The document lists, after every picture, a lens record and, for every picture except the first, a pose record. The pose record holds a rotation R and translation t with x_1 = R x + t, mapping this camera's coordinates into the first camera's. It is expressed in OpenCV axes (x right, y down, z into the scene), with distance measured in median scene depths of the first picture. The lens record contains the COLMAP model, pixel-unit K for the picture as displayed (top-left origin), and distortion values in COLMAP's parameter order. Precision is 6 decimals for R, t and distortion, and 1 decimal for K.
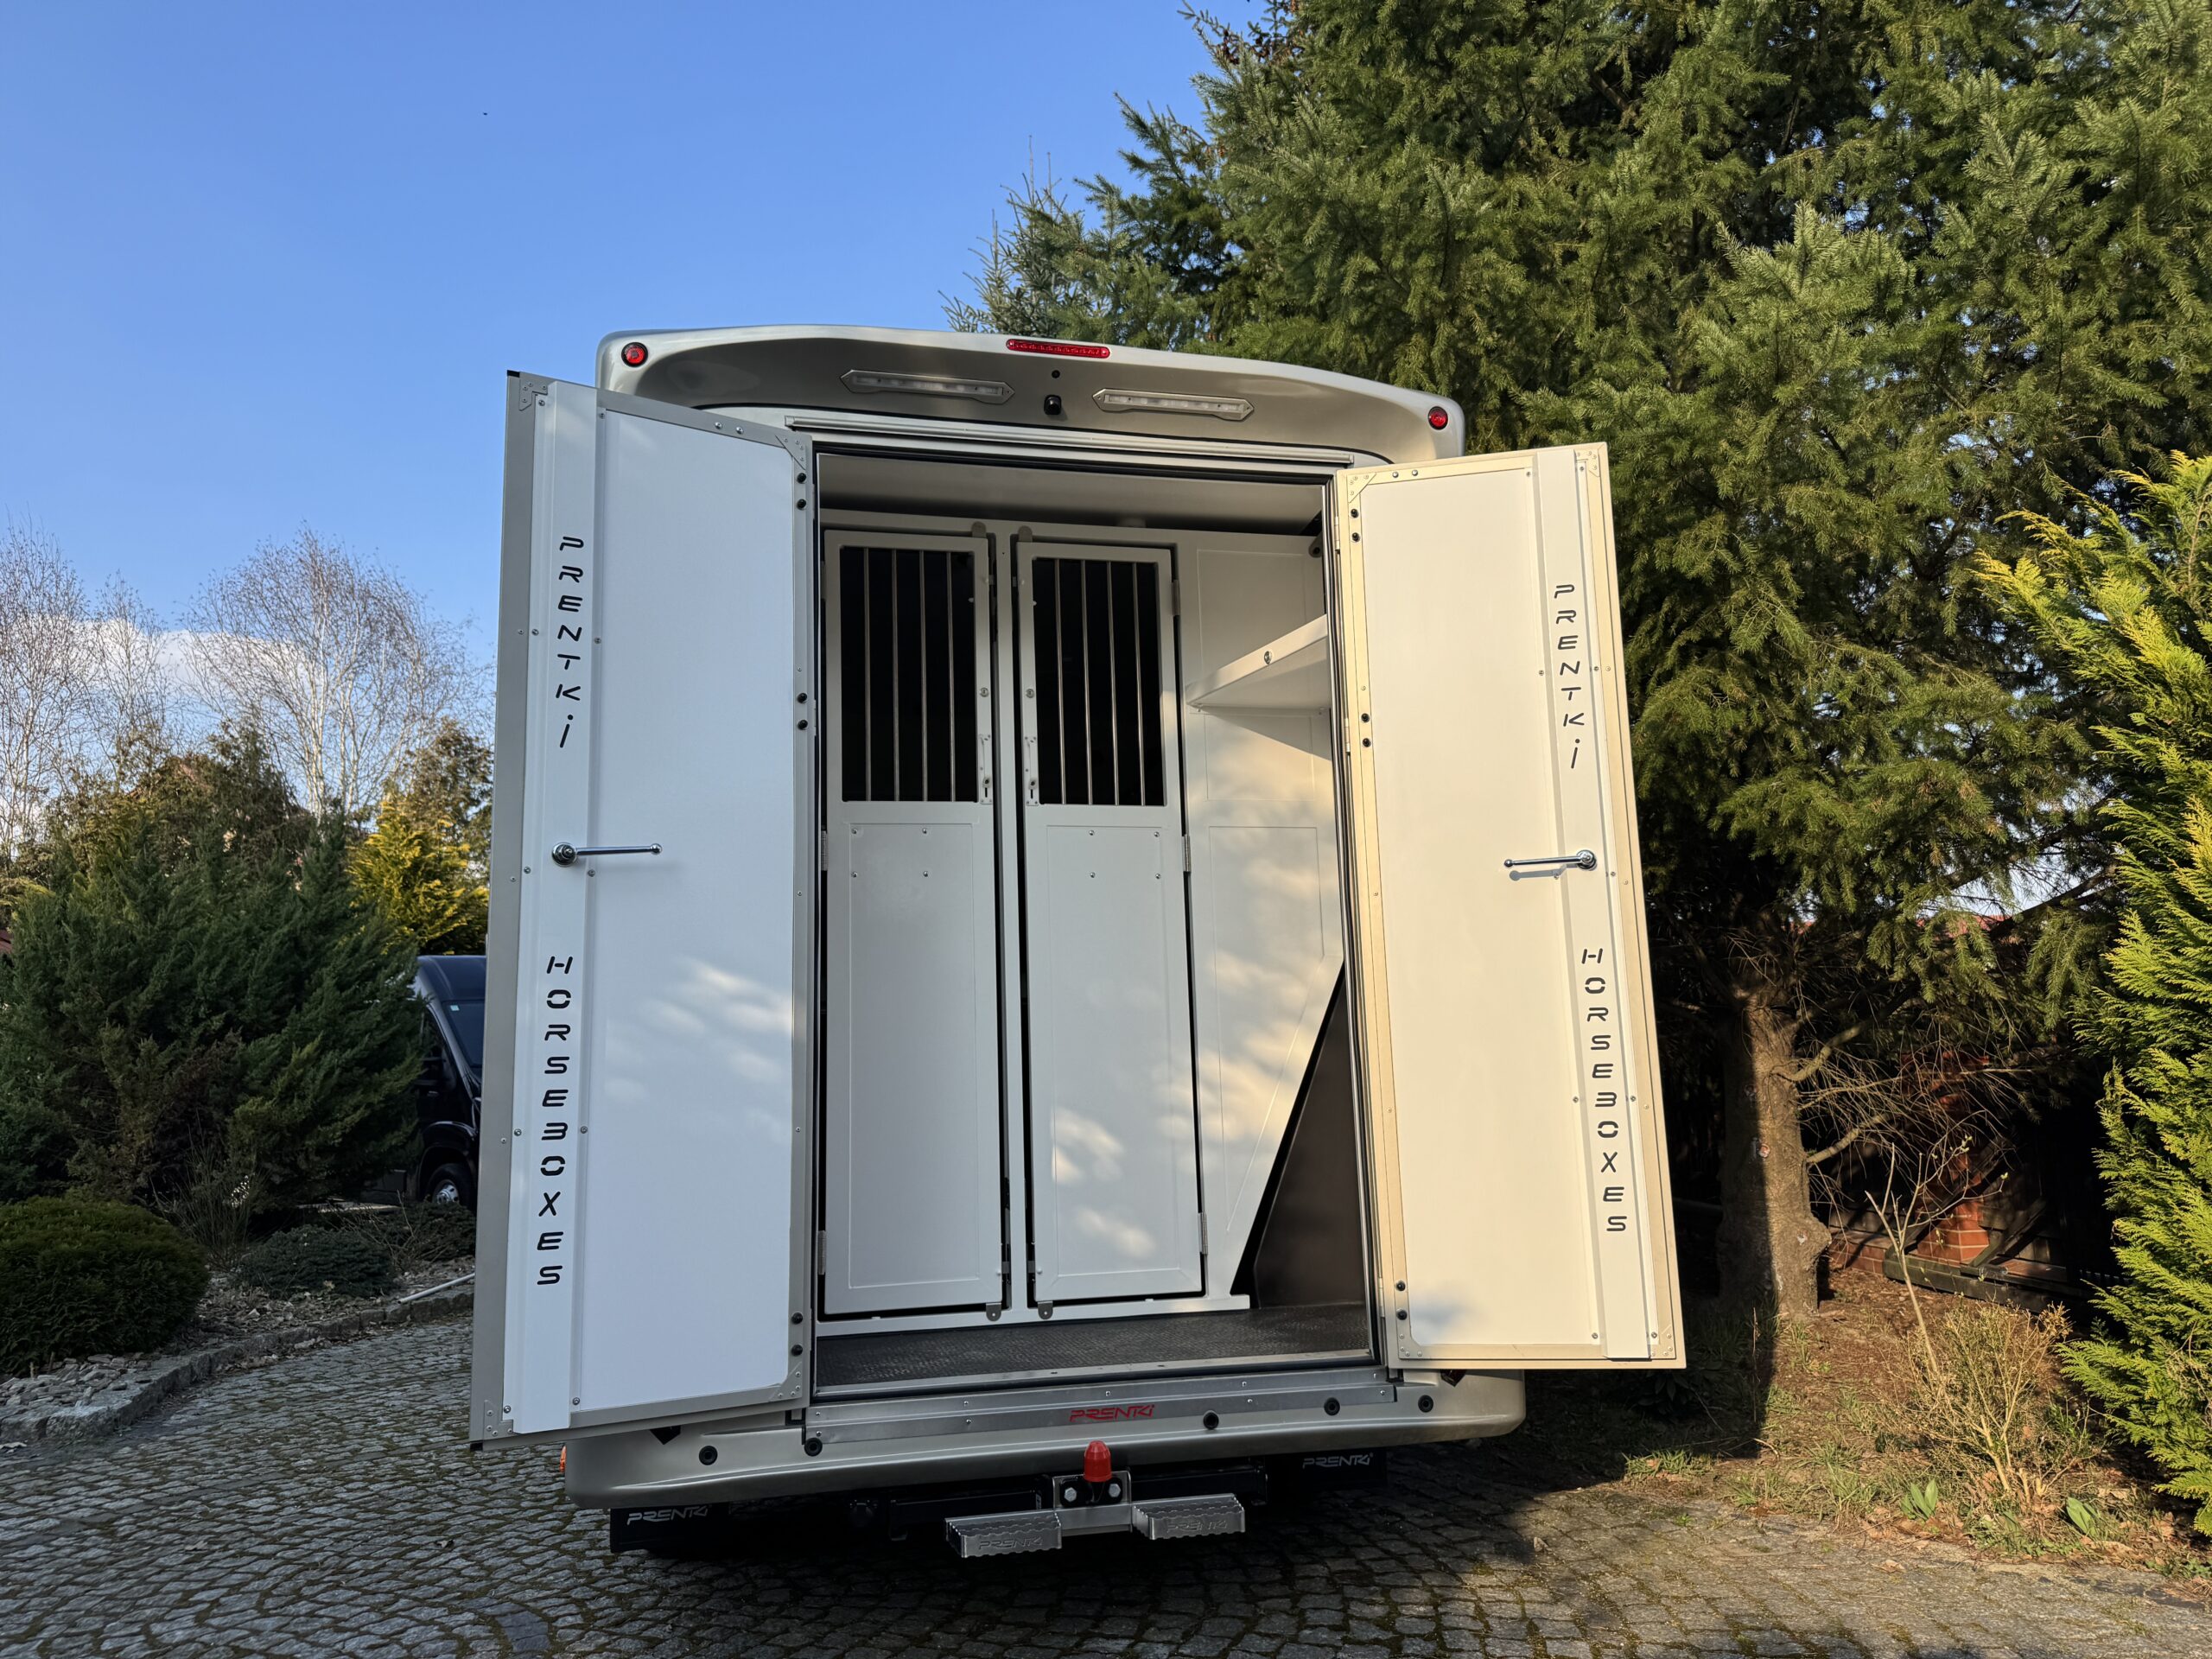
lens RADIAL K [[1542.1, 0, 1106.0], [0, 1542.1, 829.5], [0, 0, 1]] dist [0.000672, -0.001885]
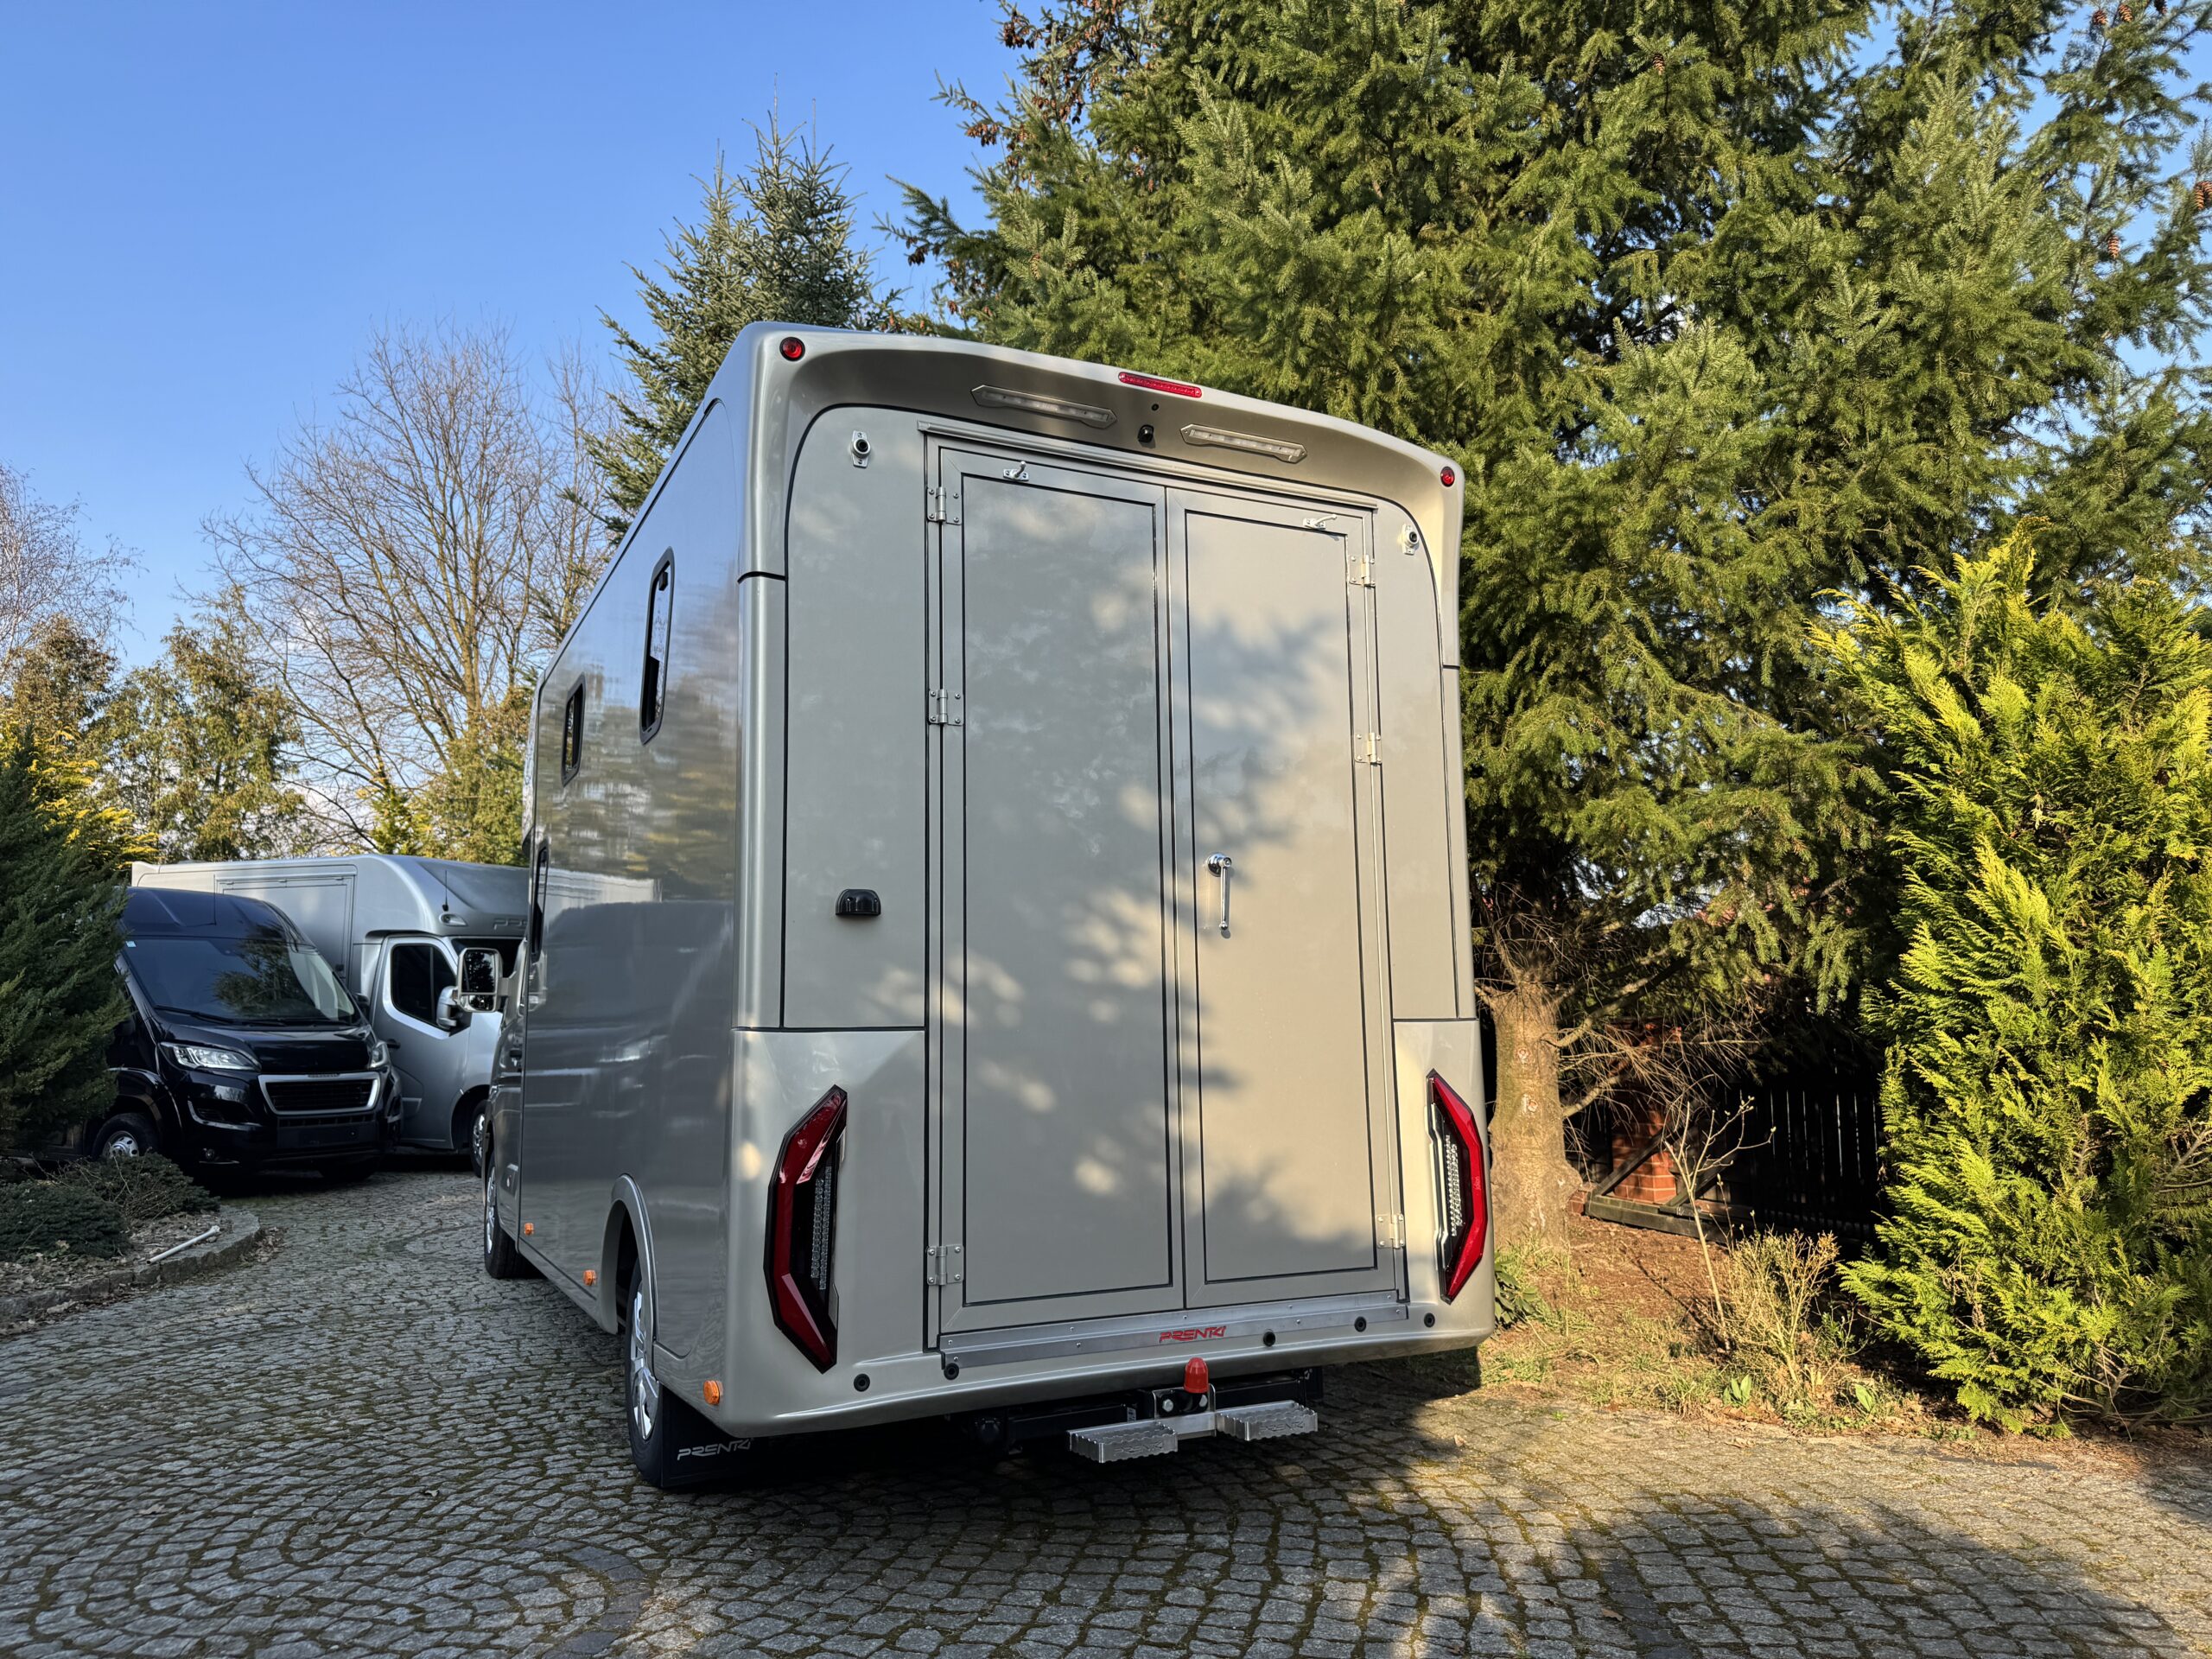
lens RADIAL K [[1526.5, 0, 1113.3], [0, 1526.5, 818.2], [0, 0, 1]] dist [0.028842, -0.035619]
pose [[0.970670, 0.049293, 0.235309, -0.271762], [-0.054320, 0.998412, 0.014927, -0.013420], [-0.234199, -0.027271, 0.971806, -0.061852]]
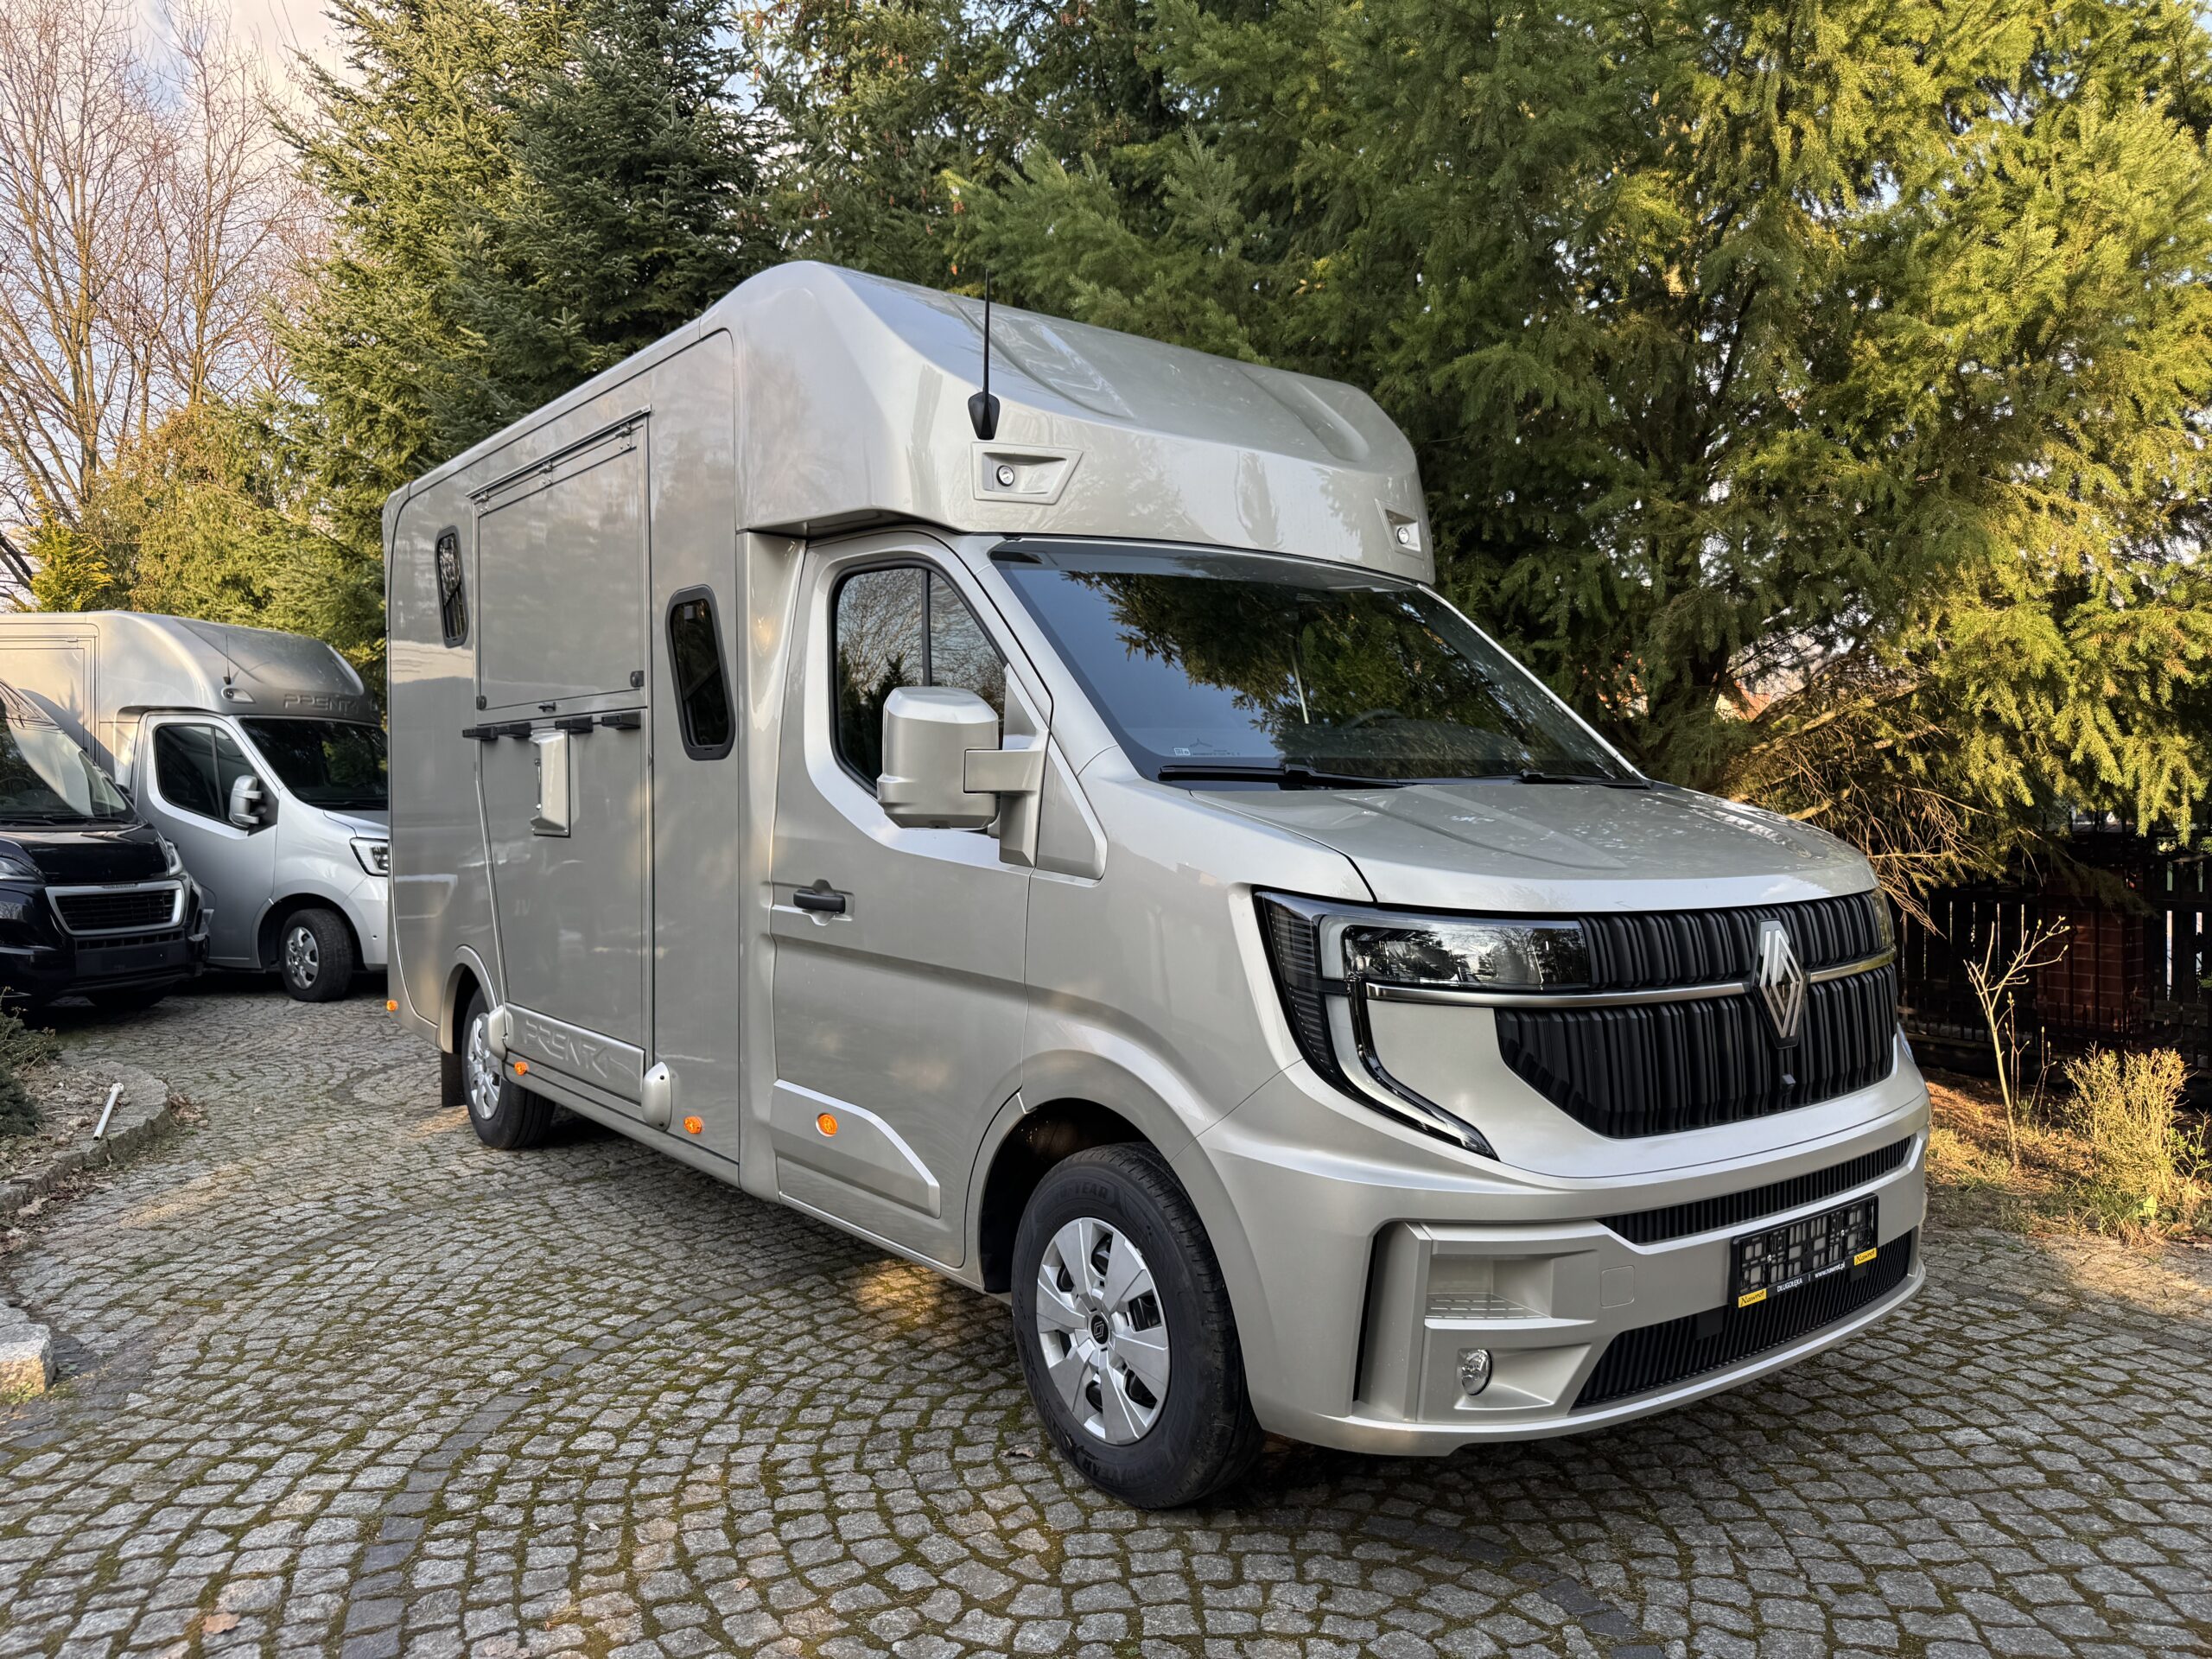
lens RADIAL K [[1545.8, 0, 1103.2], [0, 1545.8, 808.7], [0, 0, 1]] dist [0.008147, -0.009751]
pose [[0.887418, 0.020462, 0.460512, -0.787238], [-0.090600, 0.987271, 0.130722, 0.034826], [-0.451975, -0.157728, 0.877975, 0.359393]]
